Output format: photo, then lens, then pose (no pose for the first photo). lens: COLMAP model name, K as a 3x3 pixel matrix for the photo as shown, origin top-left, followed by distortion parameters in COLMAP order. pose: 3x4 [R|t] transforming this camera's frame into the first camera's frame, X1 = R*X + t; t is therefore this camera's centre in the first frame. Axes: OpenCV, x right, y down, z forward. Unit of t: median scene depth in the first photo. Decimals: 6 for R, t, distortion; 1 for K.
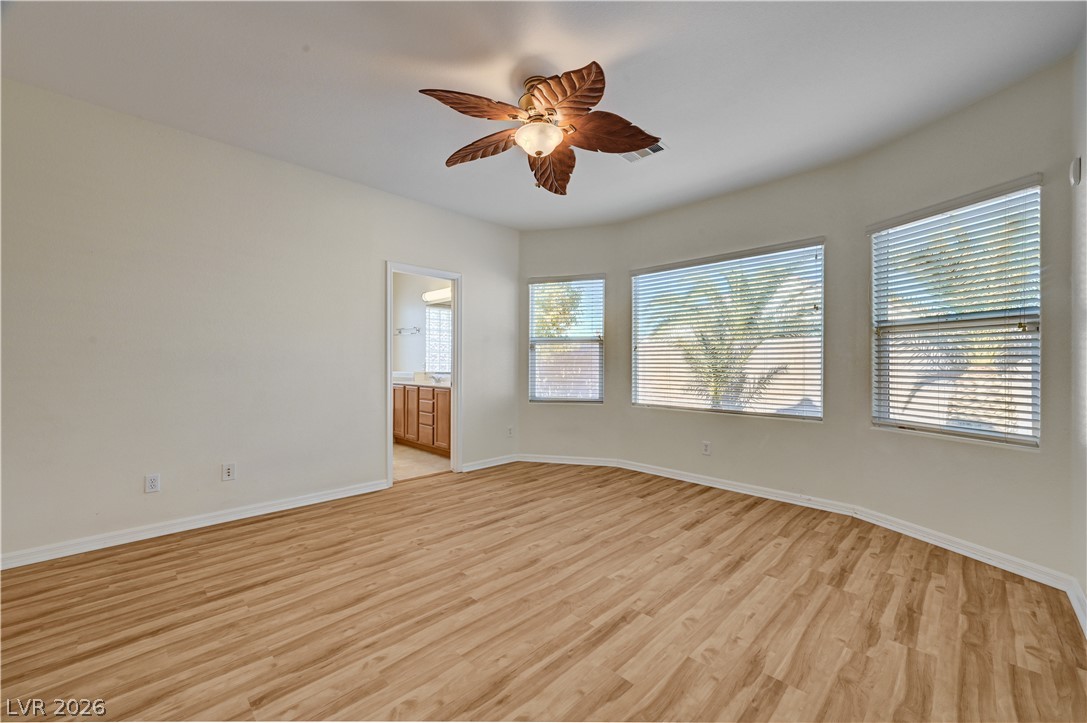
lens RADIAL K [[438.9, 0, 549.5], [0, 438.9, 365.4], [0, 0, 1]] dist [-0.002499, -0.000207]
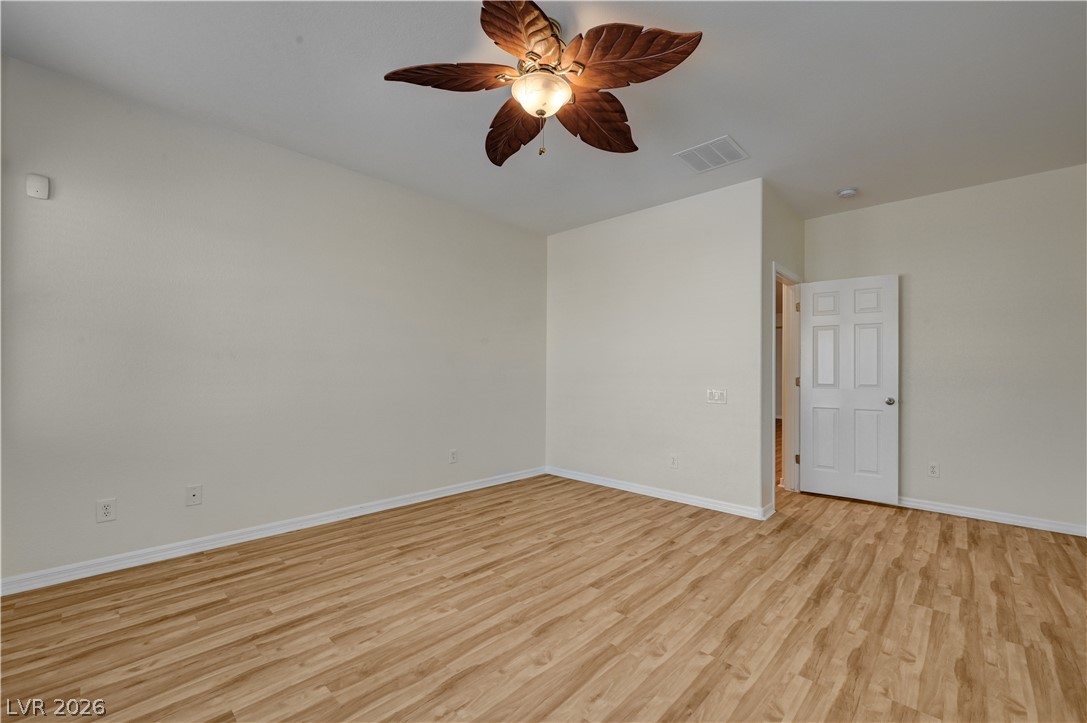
lens RADIAL K [[438.9, 0, 549.5], [0, 438.9, 365.4], [0, 0, 1]] dist [-0.002499, -0.000207]
pose [[-0.999647, -0.012783, -0.023290, -0.028305], [-0.012480, 0.999836, -0.013134, -0.007072], [0.023454, -0.012839, -0.999642, 1.944467]]
